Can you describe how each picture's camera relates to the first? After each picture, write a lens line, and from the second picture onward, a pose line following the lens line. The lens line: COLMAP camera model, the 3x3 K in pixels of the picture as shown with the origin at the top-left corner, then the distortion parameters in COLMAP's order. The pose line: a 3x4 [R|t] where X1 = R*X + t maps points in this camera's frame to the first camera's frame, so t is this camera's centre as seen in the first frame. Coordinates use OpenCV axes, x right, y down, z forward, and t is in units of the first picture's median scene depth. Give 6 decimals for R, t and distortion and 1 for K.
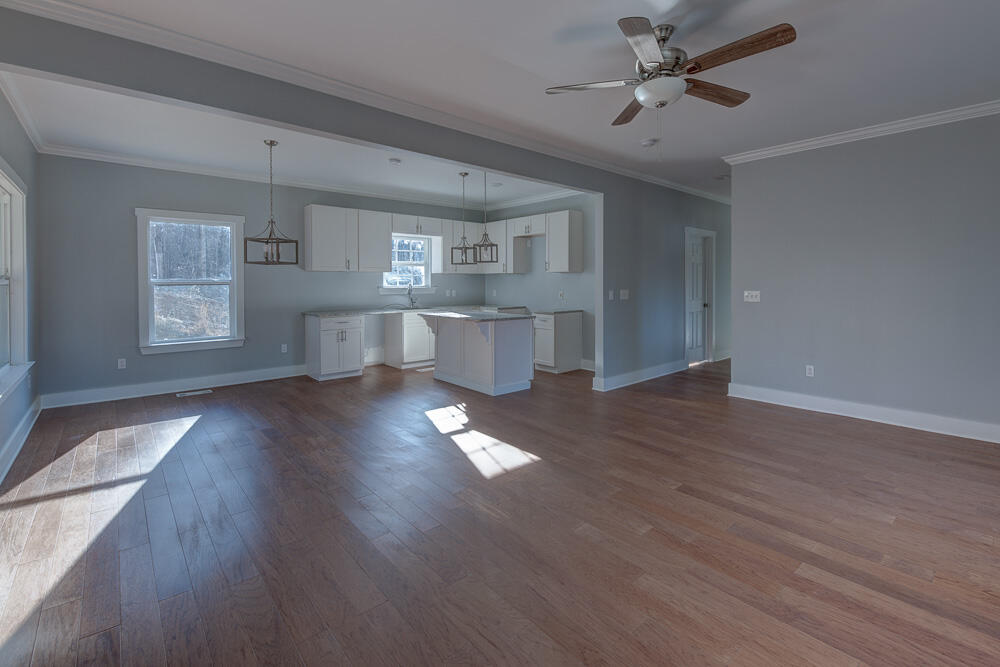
lens RADIAL K [[460.9, 0, 521.8], [0, 460.9, 291.8], [0, 0, 1]] dist [-0.008344, 0.000214]
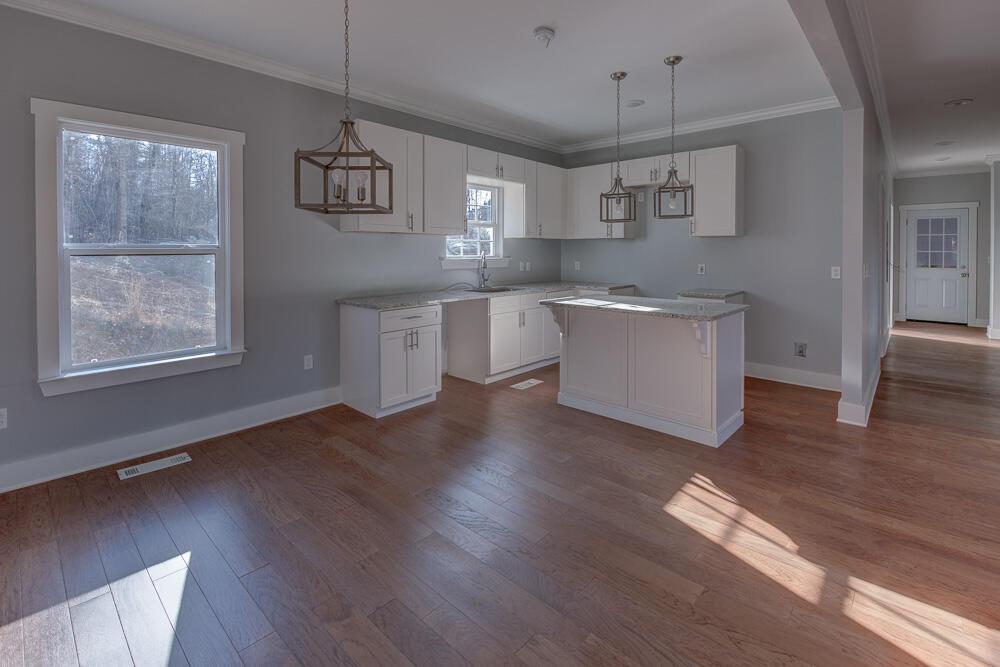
lens RADIAL K [[460.9, 0, 513.4], [0, 460.9, 257.8], [0, 0, 1]] dist [-0.008344, 0.000214]
pose [[0.994204, -0.001081, 0.107501, -0.296678], [0.001949, 0.999966, -0.007971, -0.005426], [-0.107489, 0.008134, 0.994173, 0.357069]]
